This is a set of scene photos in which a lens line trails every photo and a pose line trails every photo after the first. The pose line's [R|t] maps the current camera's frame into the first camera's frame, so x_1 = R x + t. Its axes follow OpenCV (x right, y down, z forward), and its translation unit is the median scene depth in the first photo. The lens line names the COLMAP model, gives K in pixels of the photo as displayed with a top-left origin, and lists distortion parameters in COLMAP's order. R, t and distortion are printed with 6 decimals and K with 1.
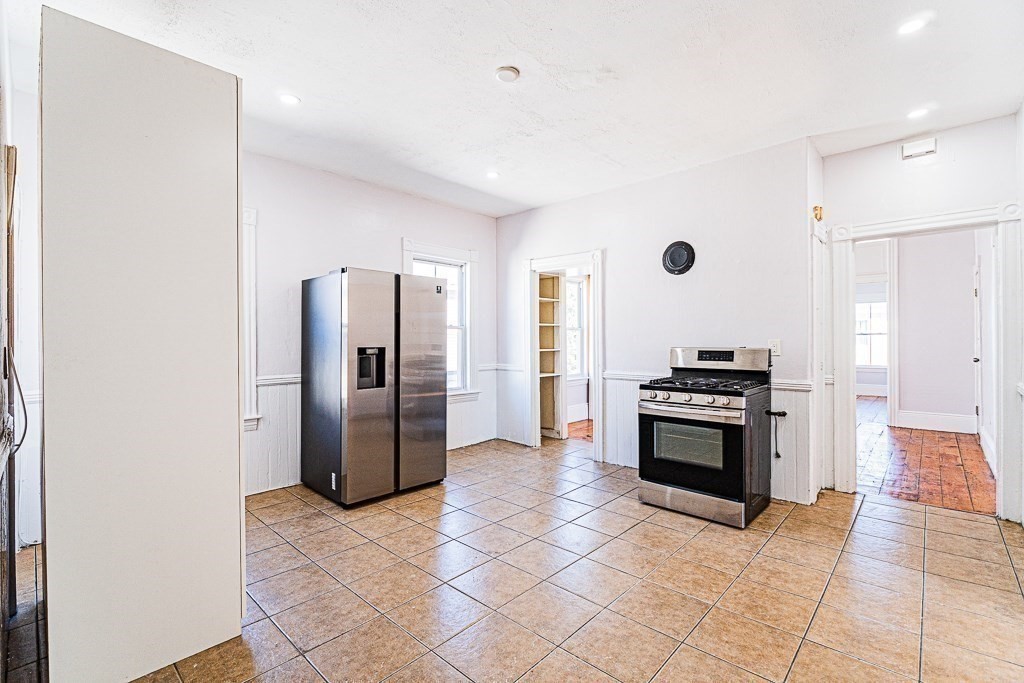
lens RADIAL K [[457.0, 0, 511.2], [0, 457.0, 338.9], [0, 0, 1]] dist [-0.005090, -0.000158]
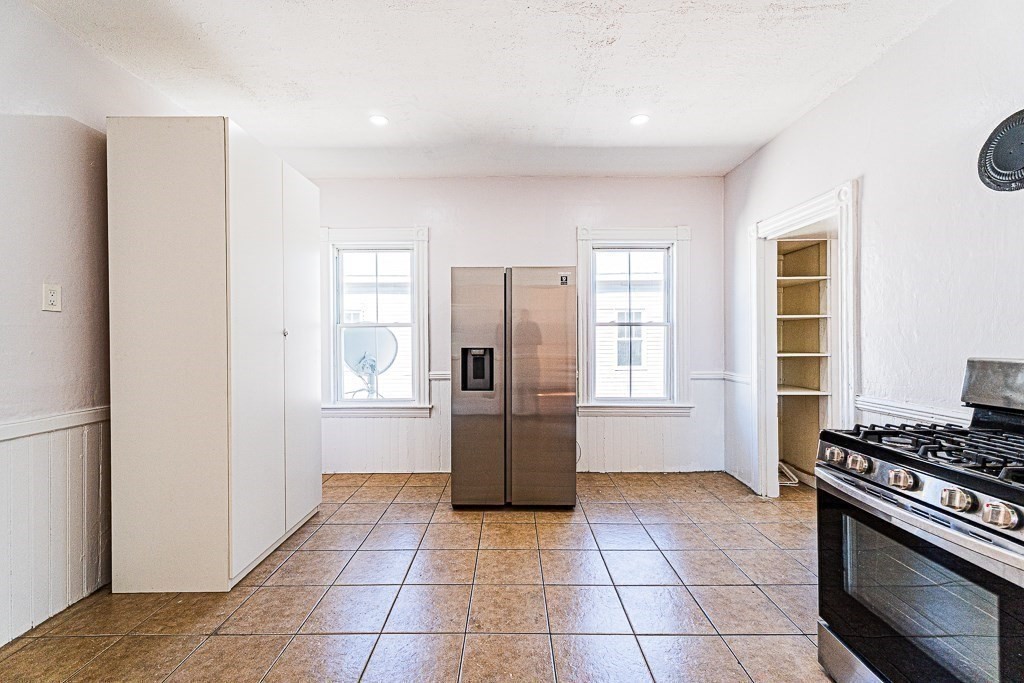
lens RADIAL K [[427.2, 0, 511.8], [0, 427.2, 341.1], [0, 0, 1]] dist [0.005117, 0.000021]
pose [[0.680090, 0.003548, -0.733120, 0.343297], [0.002530, 0.999971, 0.007186, -0.001797], [0.733124, -0.006742, 0.680062, 0.378495]]
